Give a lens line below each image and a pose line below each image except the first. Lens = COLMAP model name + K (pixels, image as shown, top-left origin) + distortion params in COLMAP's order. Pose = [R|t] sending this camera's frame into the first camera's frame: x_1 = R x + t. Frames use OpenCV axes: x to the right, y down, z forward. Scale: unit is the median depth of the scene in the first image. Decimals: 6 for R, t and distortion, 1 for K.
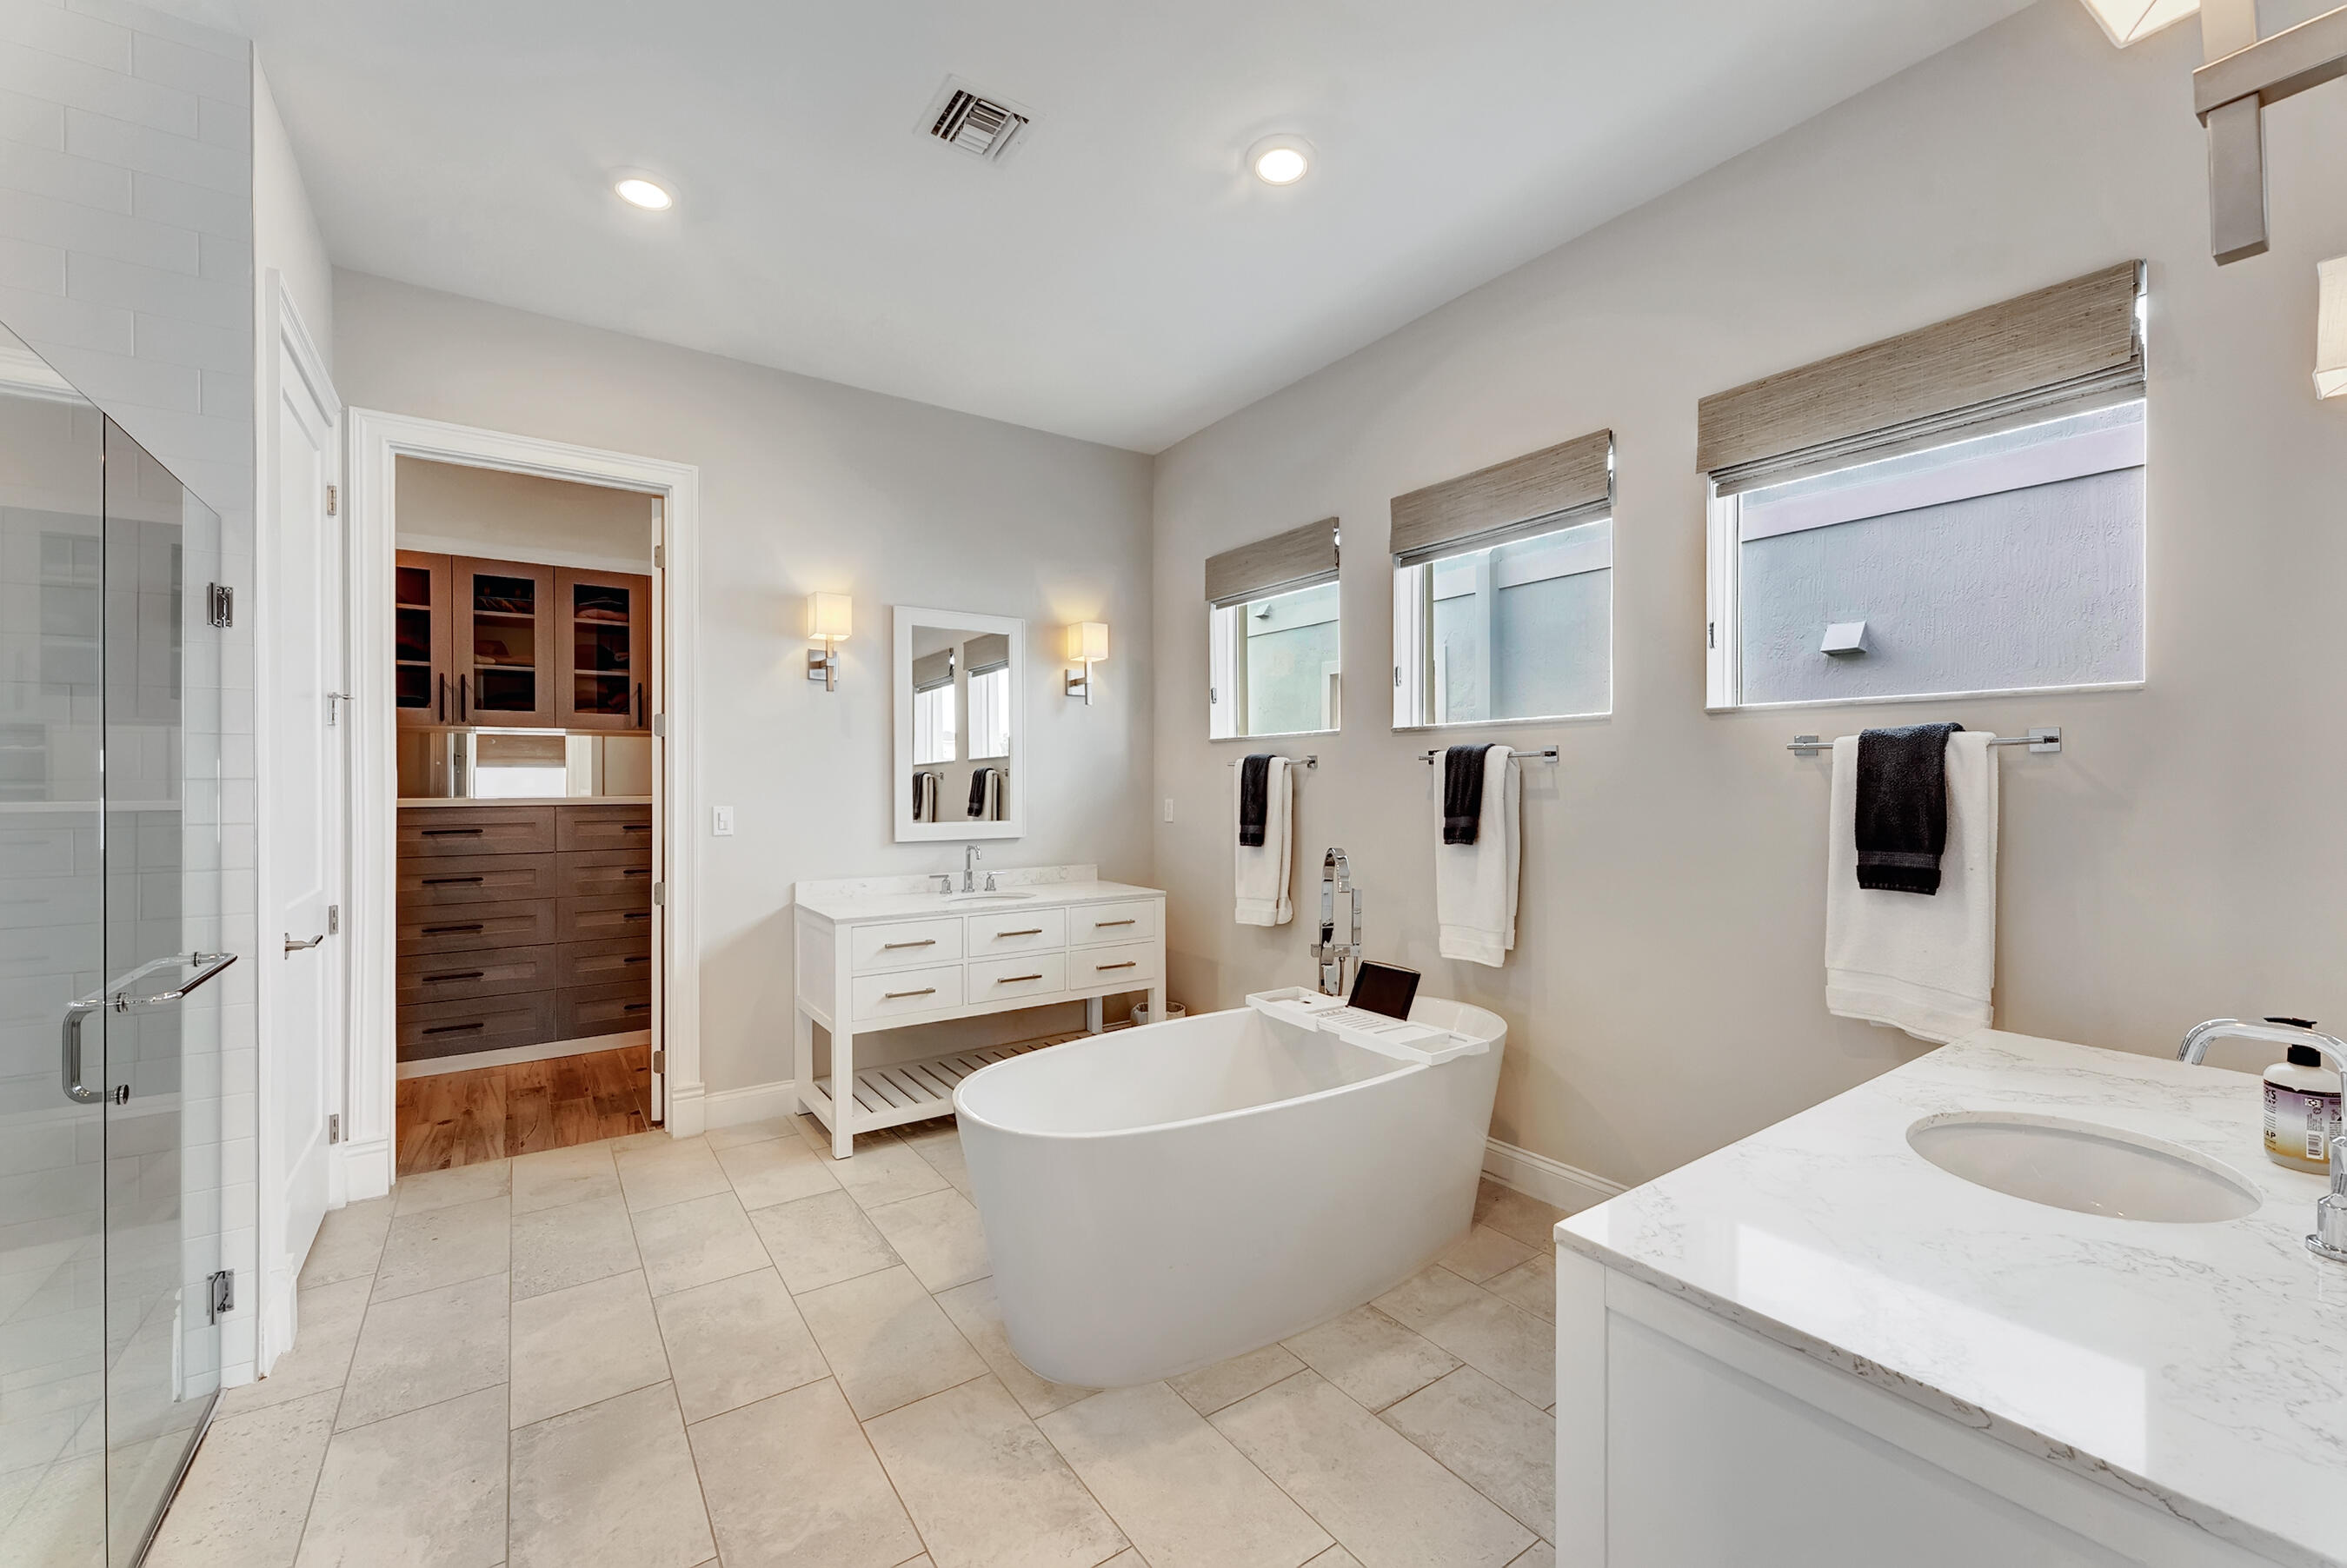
lens RADIAL K [[1033.1, 0, 1173.5], [0, 1033.1, 784.0], [0, 0, 1]] dist [-0.000665, -0.000556]
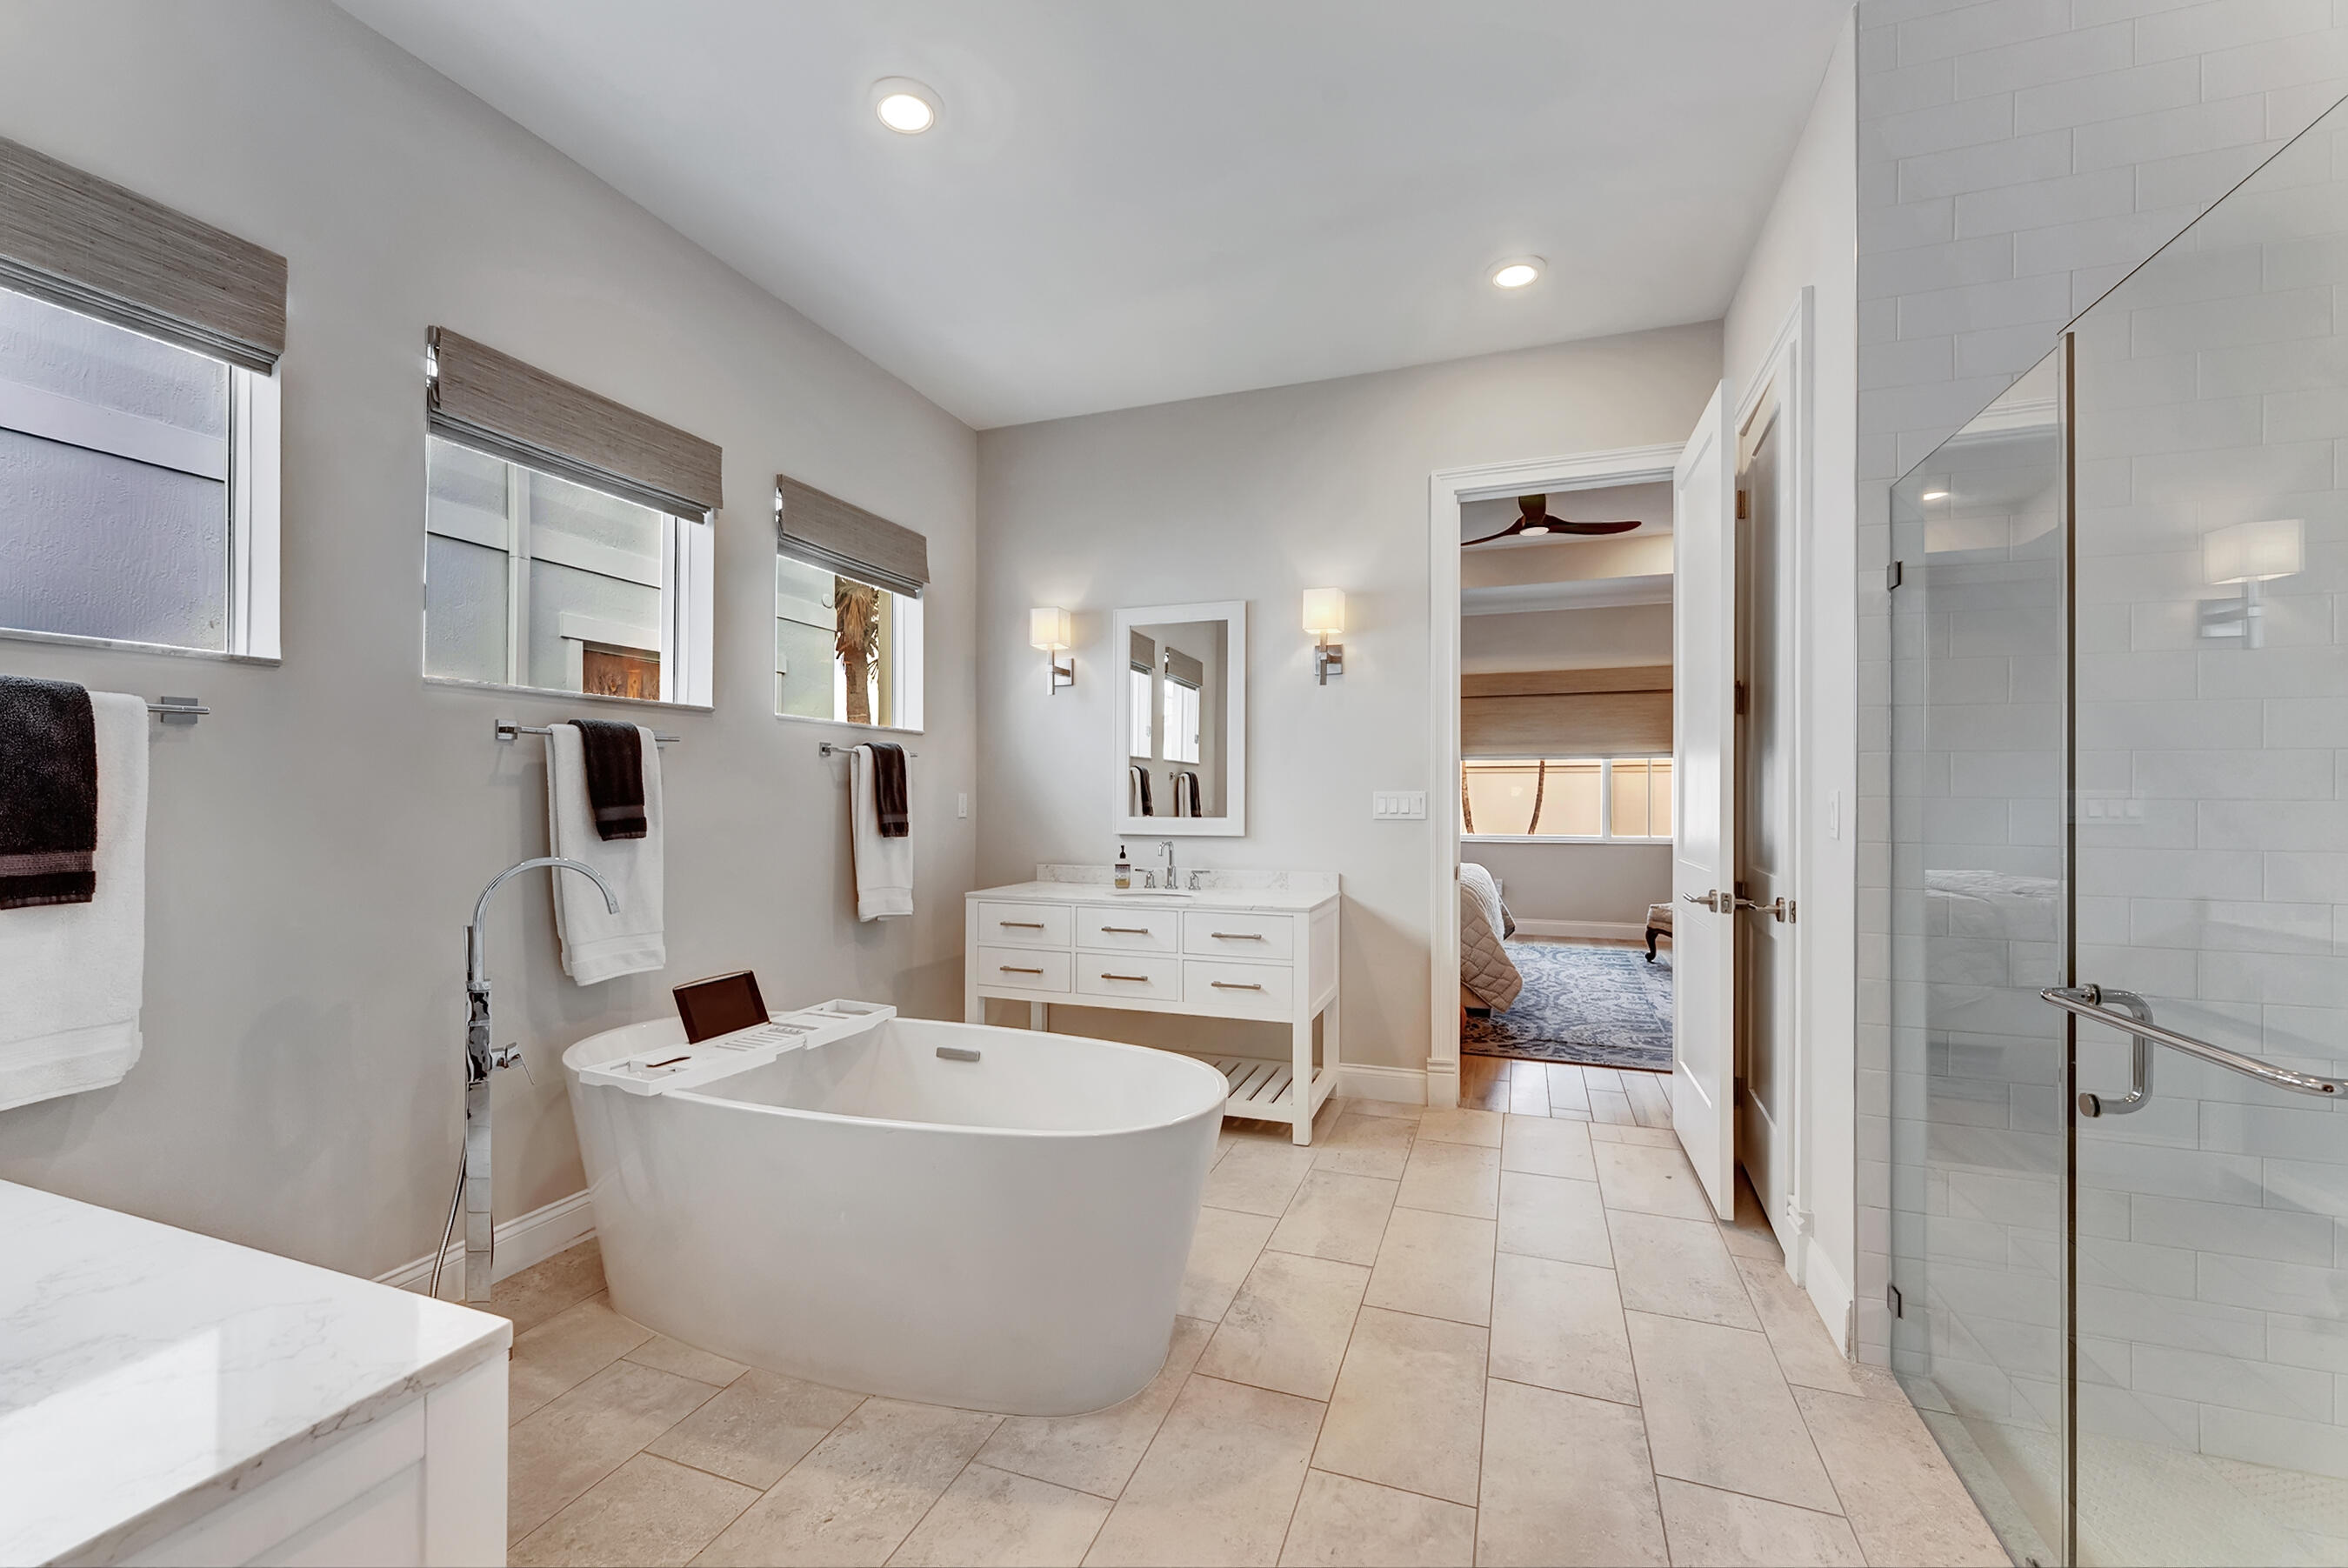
lens RADIAL K [[936.4, 0, 1203.5], [0, 936.4, 798.9], [0, 0, 1]] dist [0.002384, 0.000121]
pose [[-0.619960, -0.009990, 0.784570, -0.523346], [-0.006349, 0.999950, 0.007715, 0.014366], [-0.784607, -0.000199, -0.619993, 0.927290]]
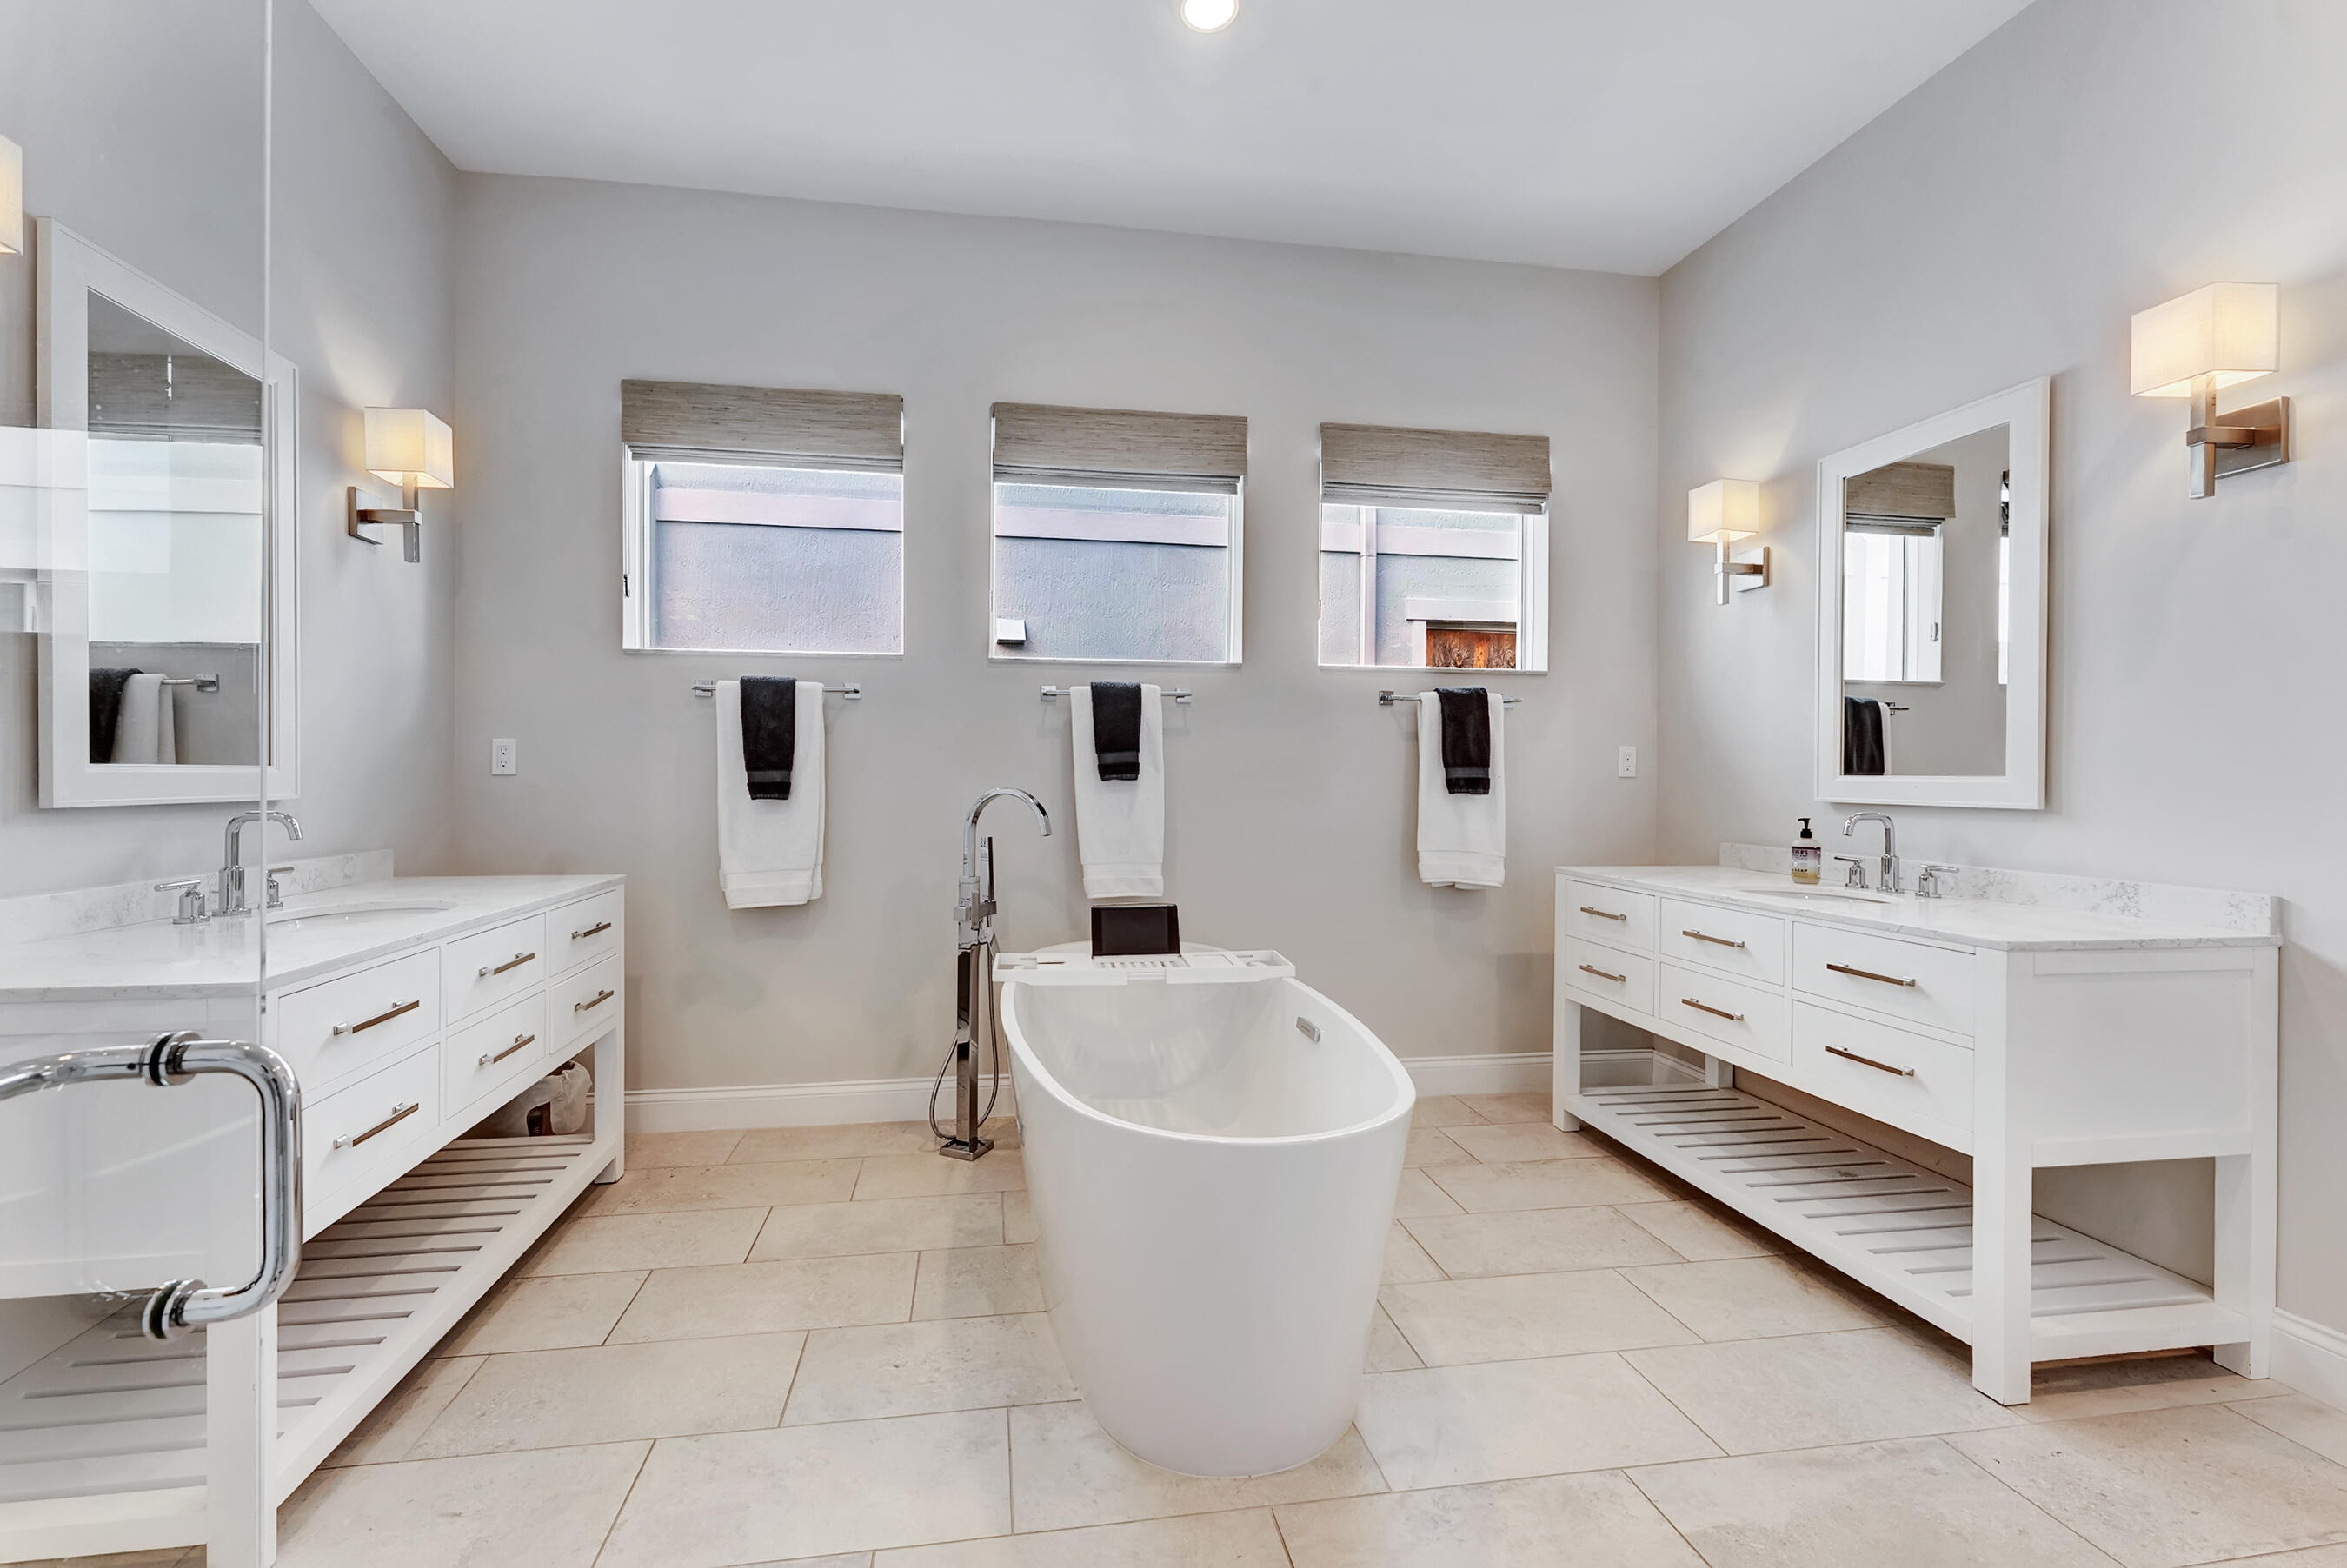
lens RADIAL K [[988.8, 0, 1173.5], [0, 988.8, 784.0], [0, 0, 1]] dist [0.002958, 0.000359]
pose [[0.393033, -0.012172, 0.919444, -0.491885], [-0.002697, 0.999893, 0.014390, 0.041159], [-0.919520, -0.008136, 0.392958, 0.483148]]
